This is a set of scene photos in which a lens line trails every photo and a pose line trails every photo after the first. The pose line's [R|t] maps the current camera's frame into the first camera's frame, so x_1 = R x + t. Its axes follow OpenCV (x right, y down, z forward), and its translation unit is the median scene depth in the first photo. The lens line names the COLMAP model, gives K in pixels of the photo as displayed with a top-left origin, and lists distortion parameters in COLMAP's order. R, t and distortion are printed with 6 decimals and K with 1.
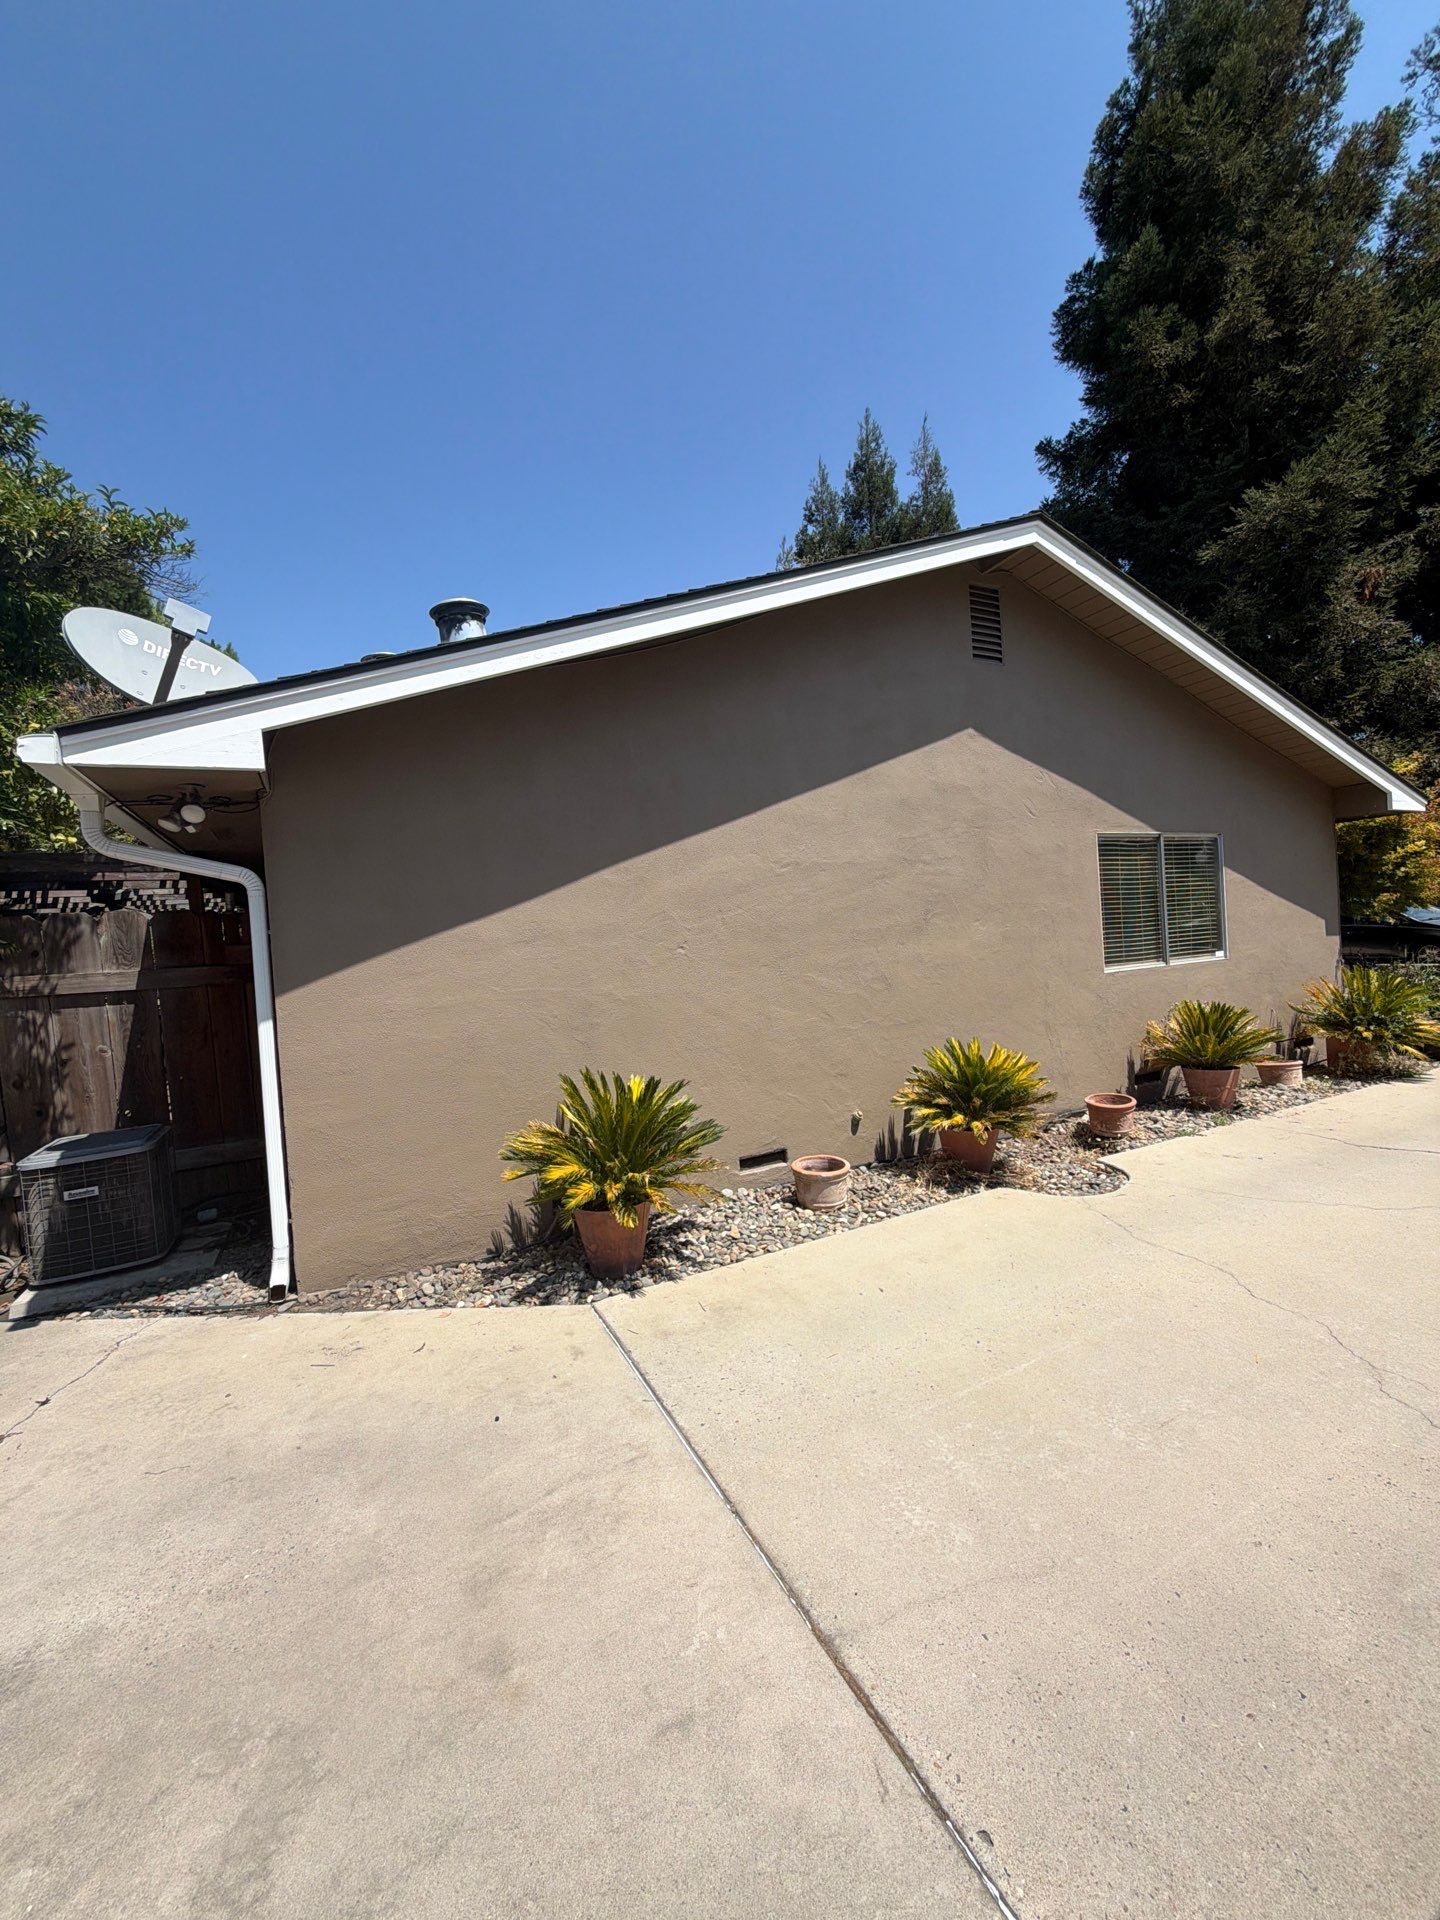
lens RADIAL K [[760.6, 0, 720.0], [0, 760.6, 960.0], [0, 0, 1]] dist [0.000275, -0.000016]
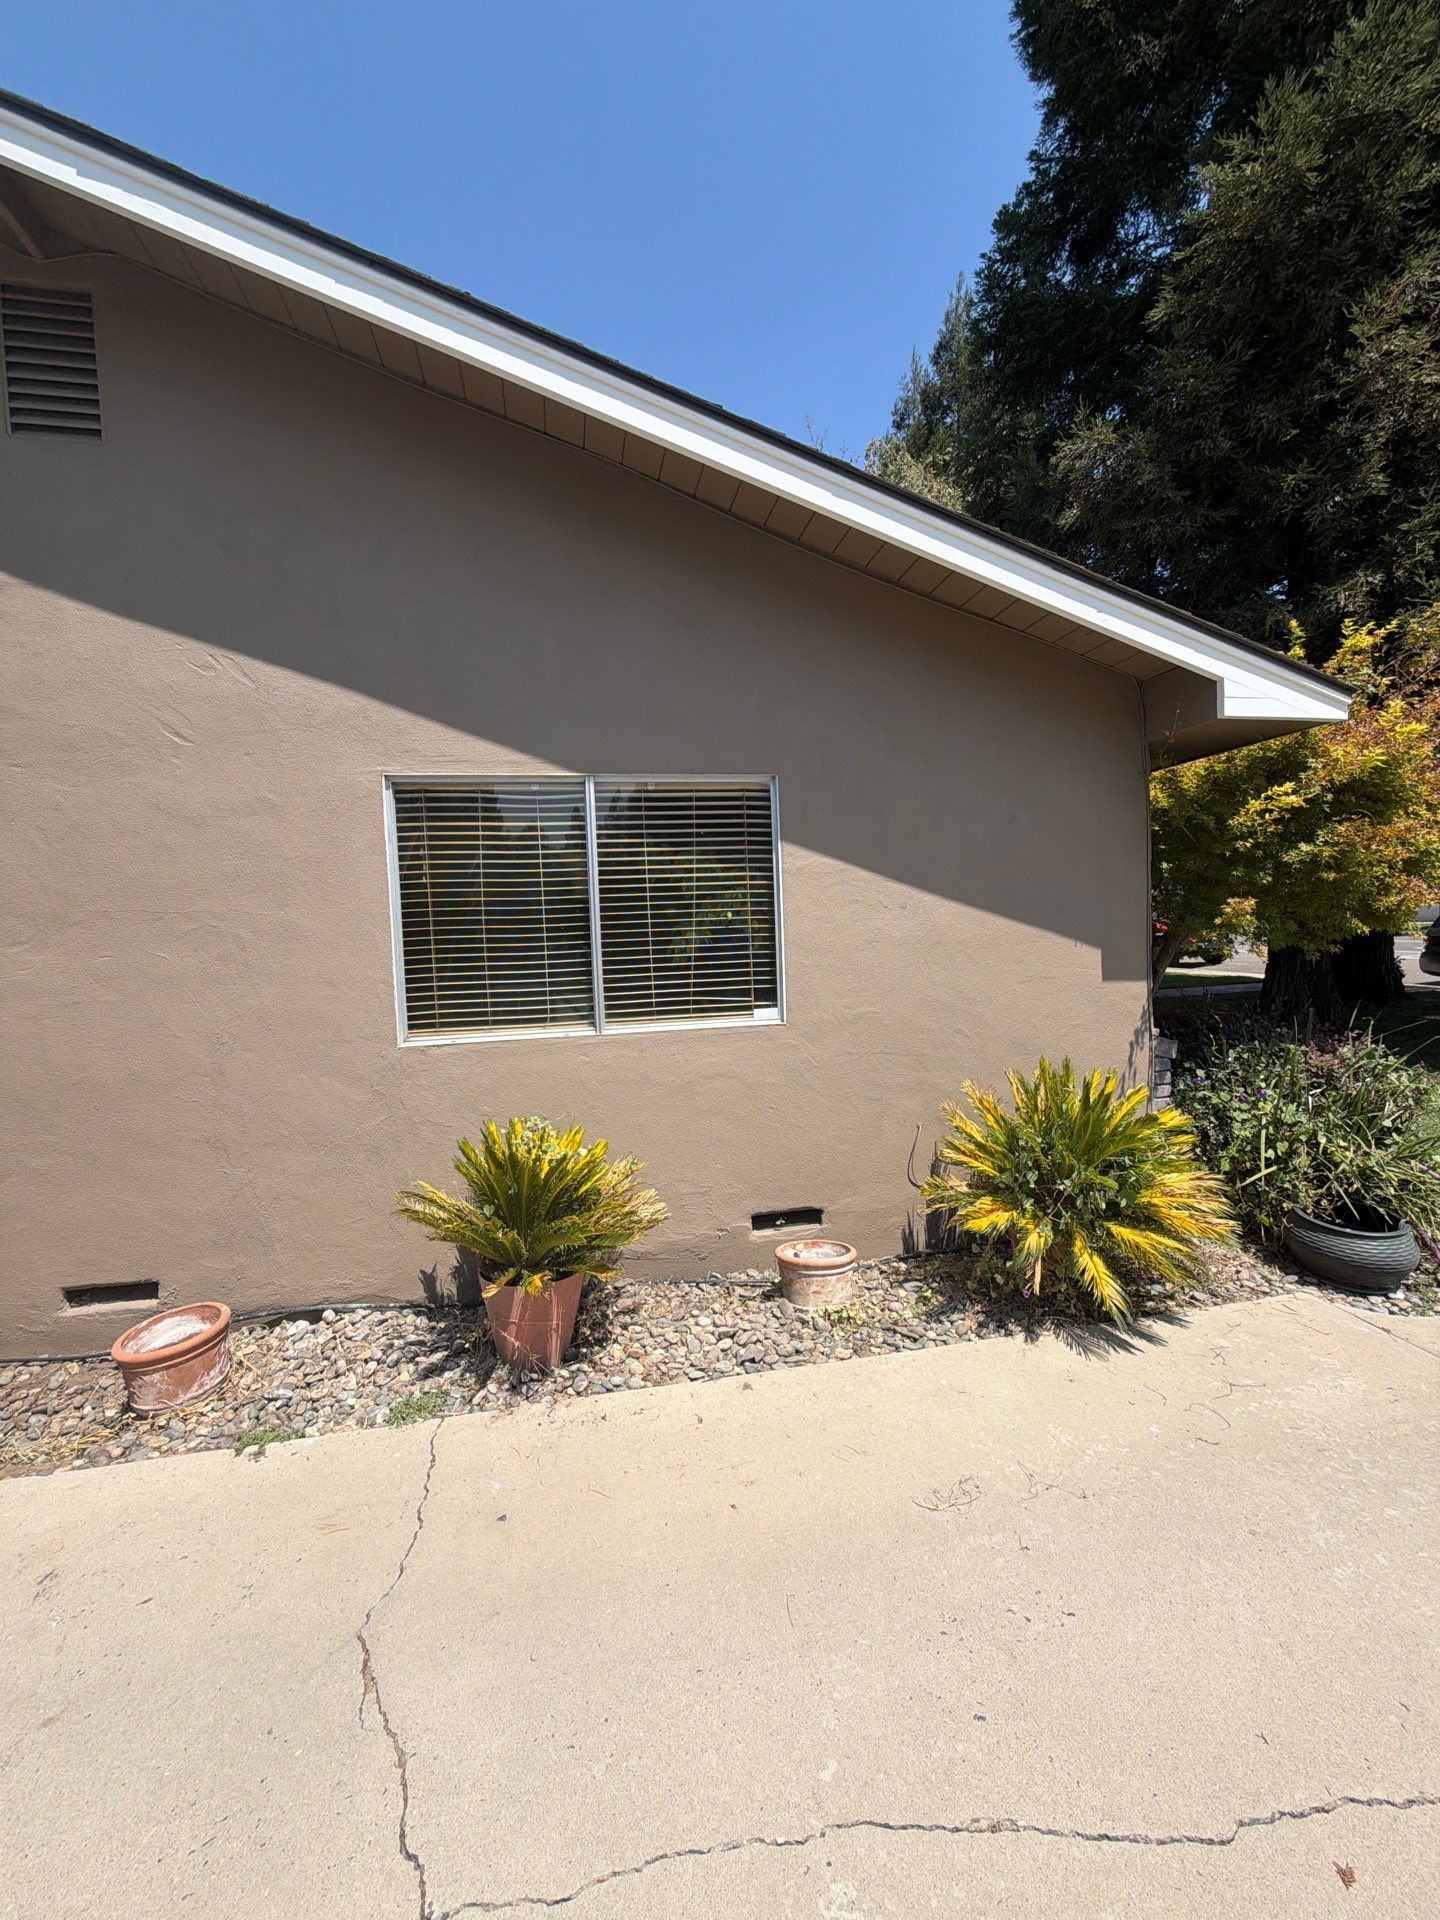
lens RADIAL K [[760.6, 0, 720.0], [0, 760.6, 960.0], [0, 0, 1]] dist [0.000275, -0.000016]
pose [[0.963308, 0.043973, -0.264771, 1.060766], [-0.034307, 0.998569, 0.041024, -0.088523], [0.266196, -0.030435, 0.963438, 0.699405]]
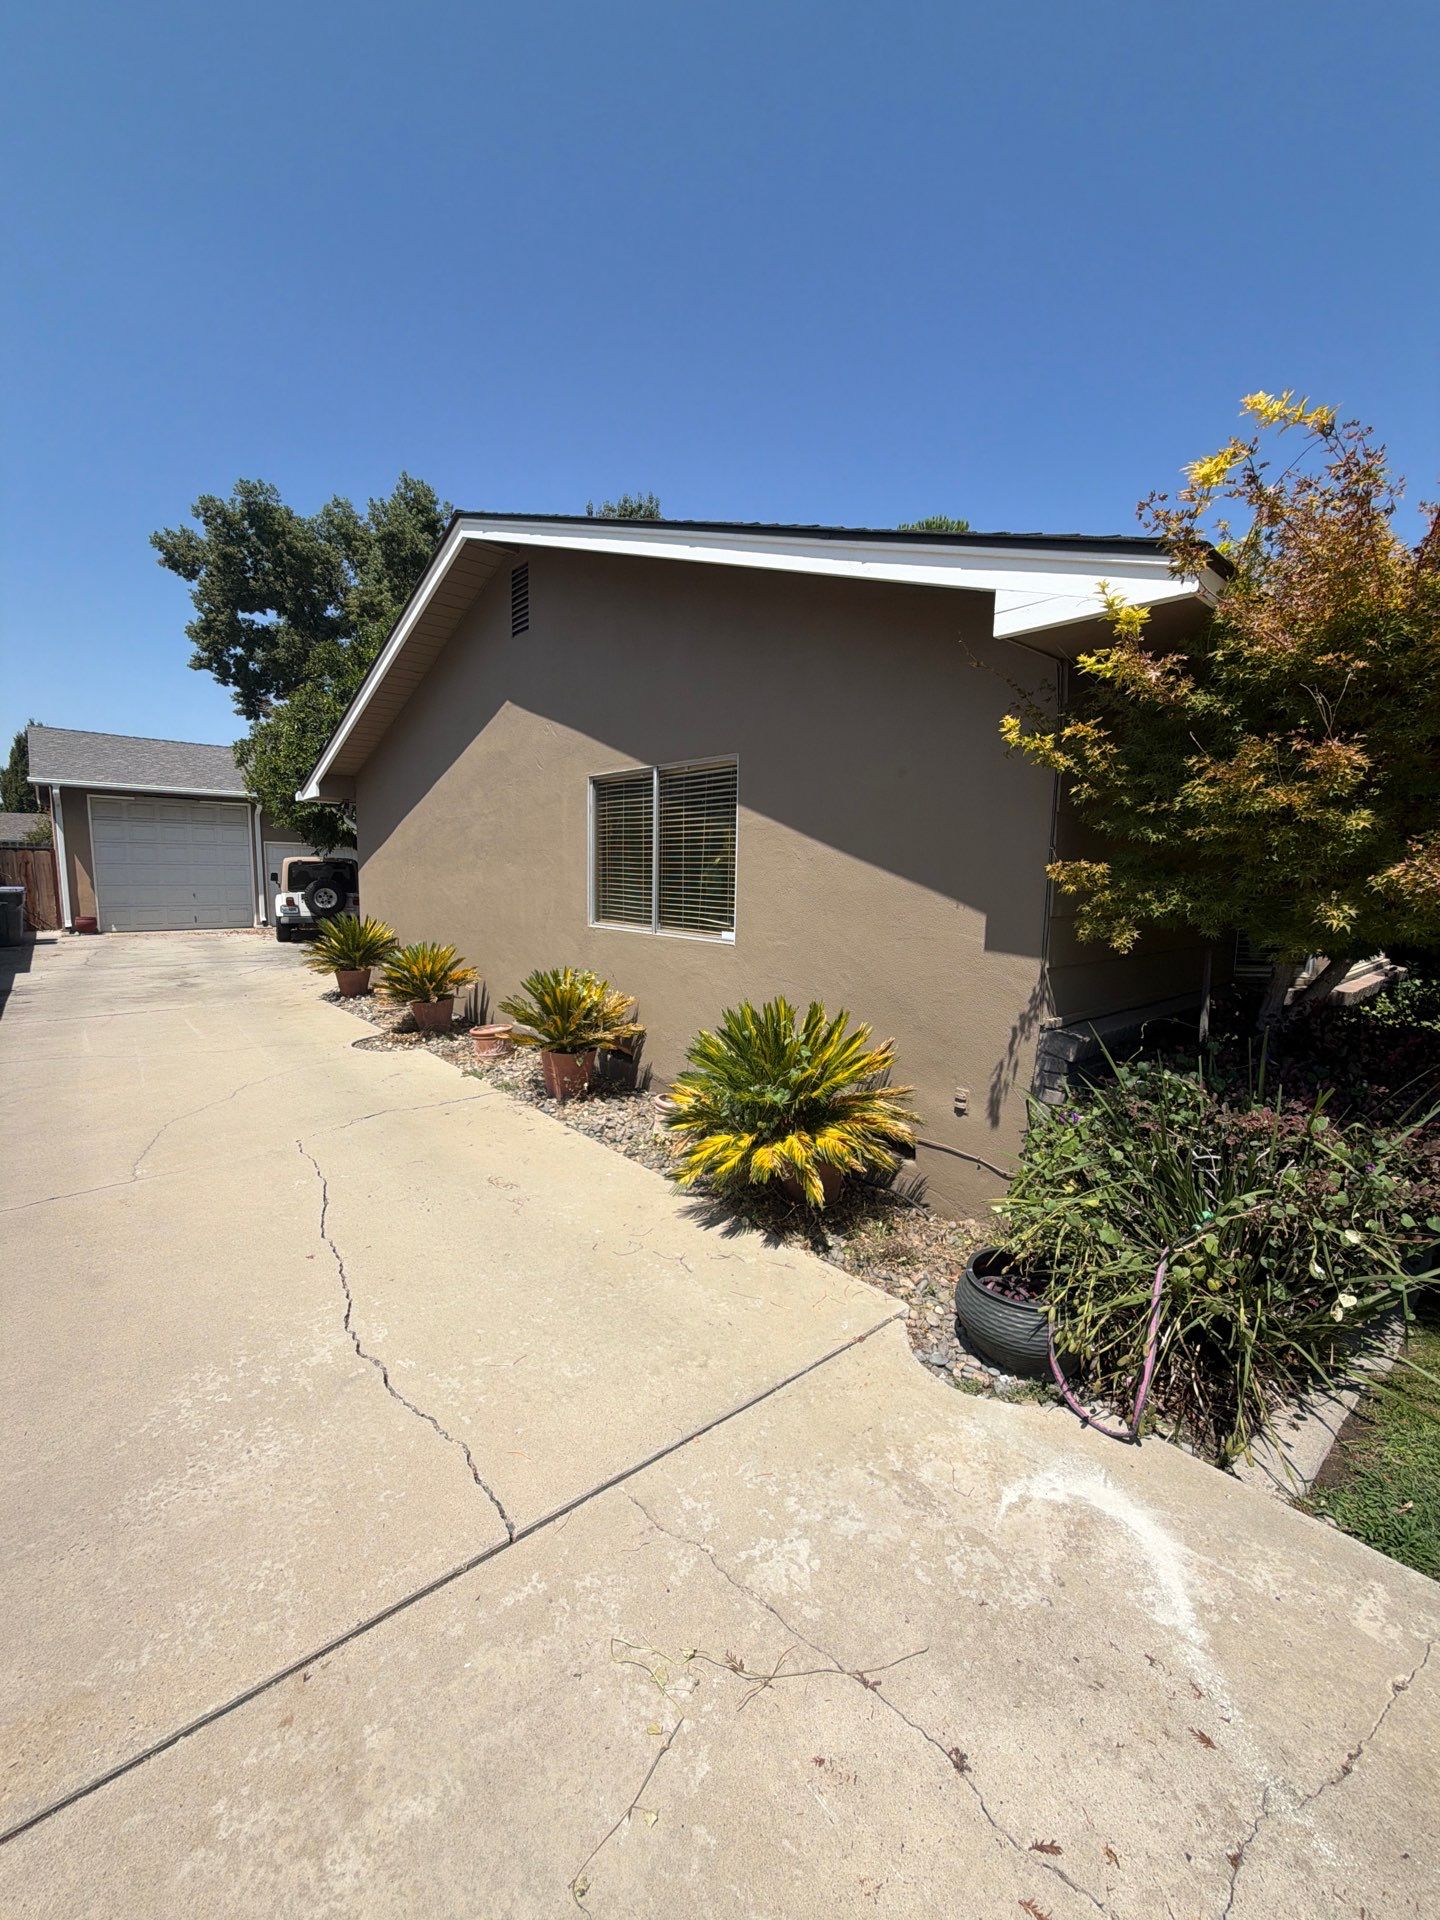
lens RADIAL K [[760.6, 0, 720.0], [0, 760.6, 960.0], [0, 0, 1]] dist [0.000275, -0.000016]
pose [[0.251514, 0.181147, -0.950750, 1.823157], [-0.060510, 0.983350, 0.171351, -0.143354], [0.965960, 0.014433, 0.258288, 1.140574]]
